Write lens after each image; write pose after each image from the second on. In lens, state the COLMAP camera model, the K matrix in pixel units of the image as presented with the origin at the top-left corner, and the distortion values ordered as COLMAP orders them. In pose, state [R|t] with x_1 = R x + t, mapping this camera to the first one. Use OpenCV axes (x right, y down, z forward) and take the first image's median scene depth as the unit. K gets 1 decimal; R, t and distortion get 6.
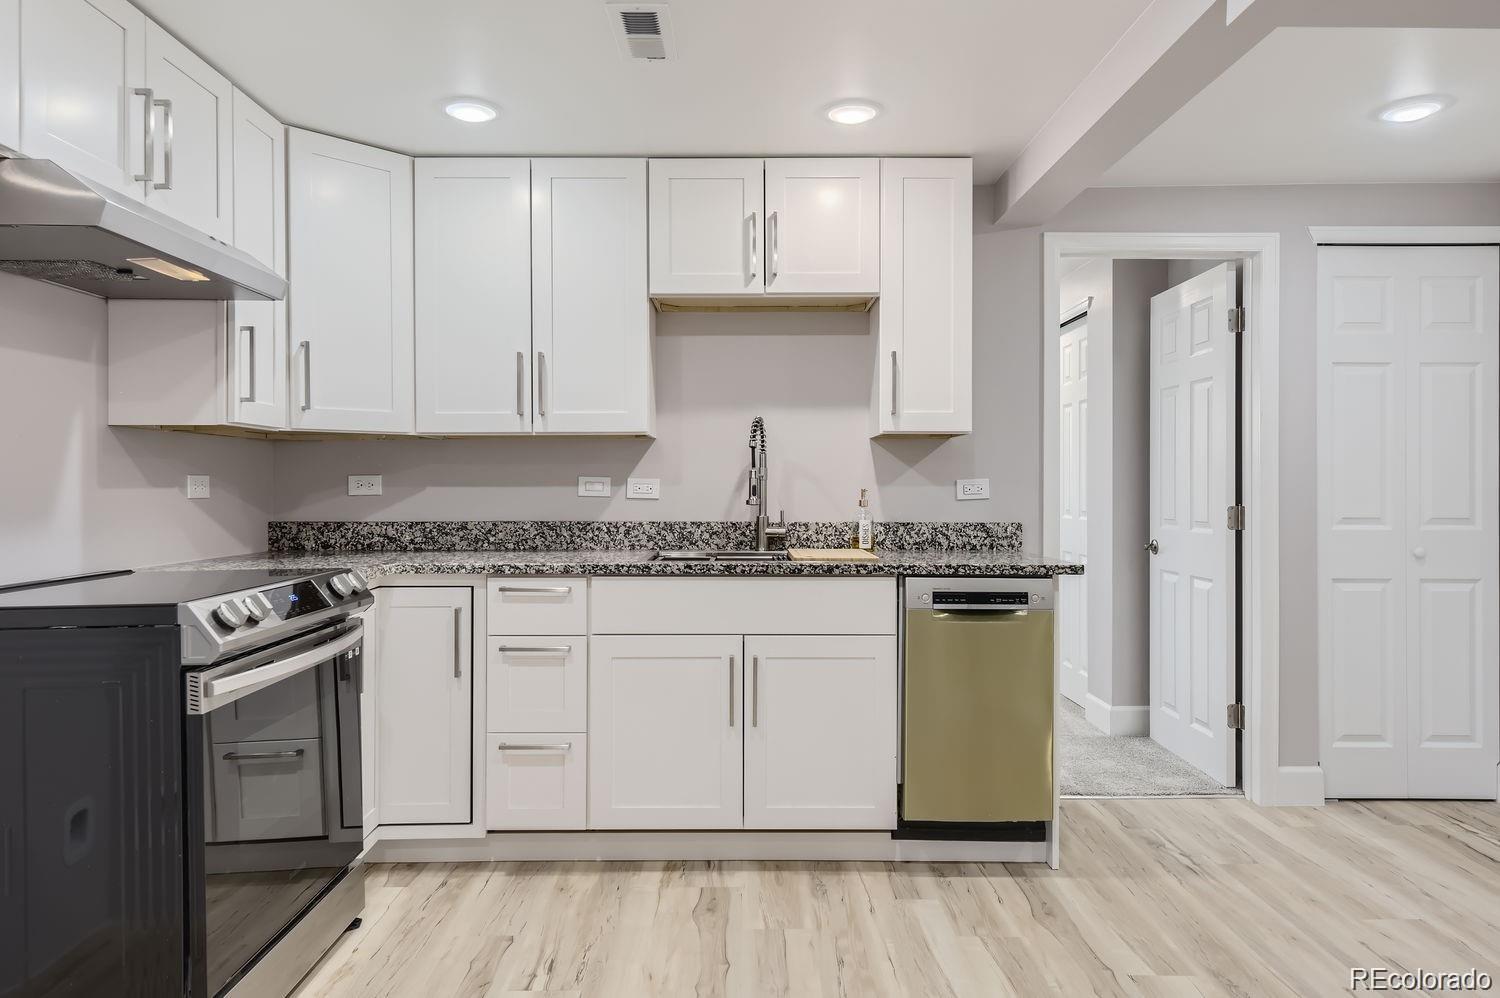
lens RADIAL K [[980.7, 0, 739.0], [0, 980.7, 471.3], [0, 0, 1]] dist [0.015882, -0.004263]
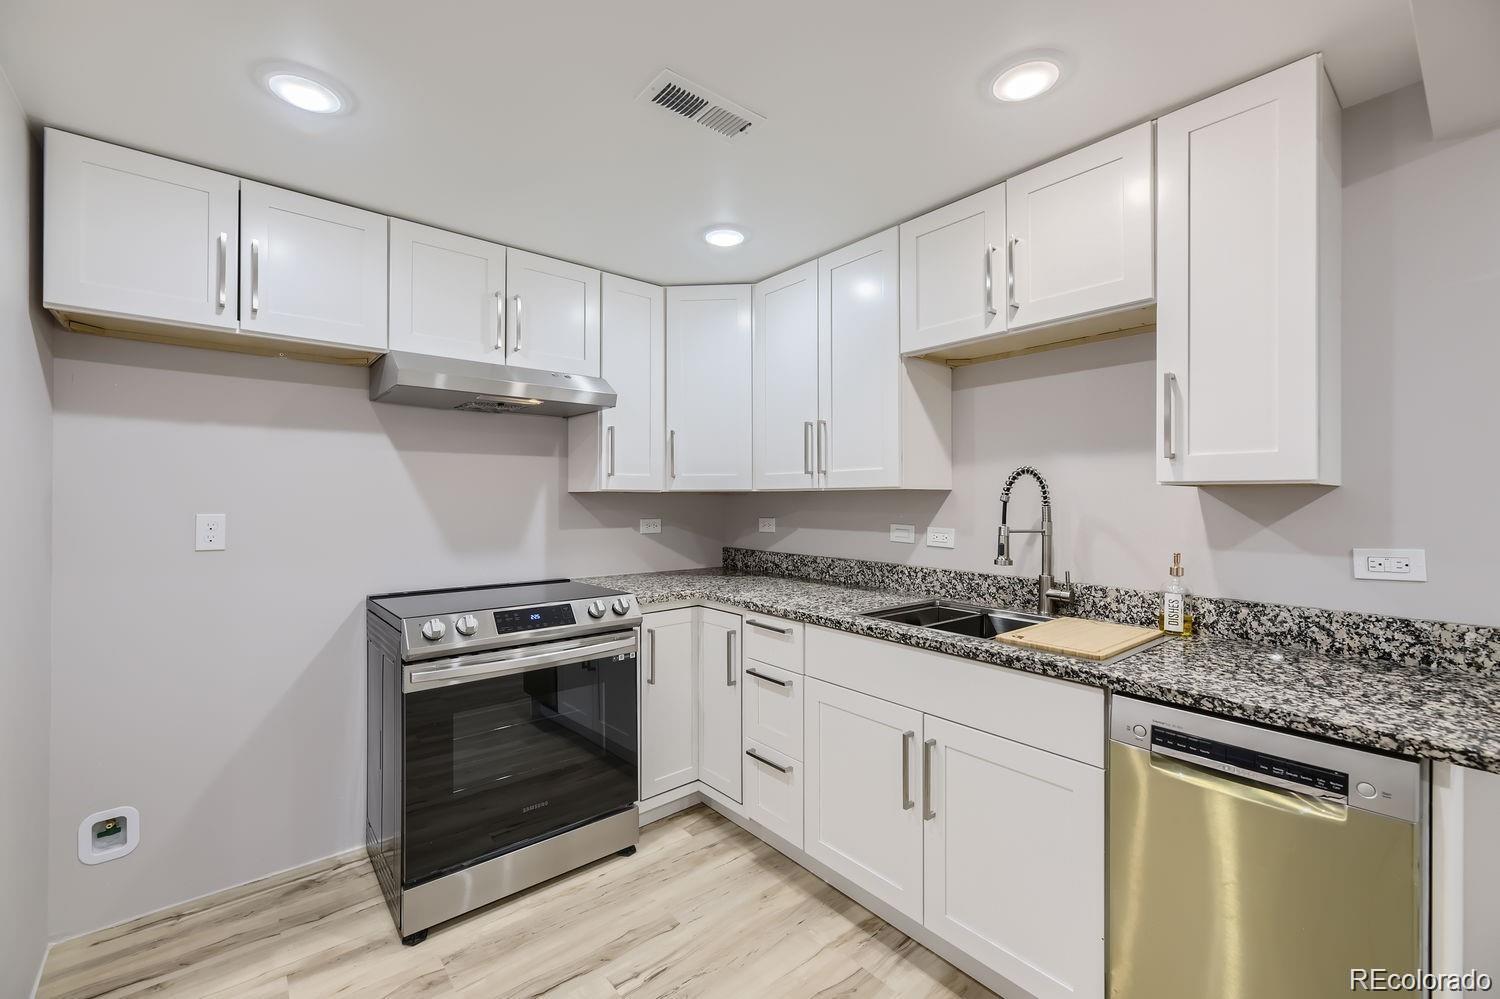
lens RADIAL K [[615.4, 0, 762.2], [0, 615.4, 489.7], [0, 0, 1]] dist [0.003151, 0.000170]
pose [[0.640190, -0.008604, -0.768168, 0.337703], [0.007079, 0.999961, -0.005301, -0.037020], [0.768184, -0.002044, 0.640226, 0.500284]]
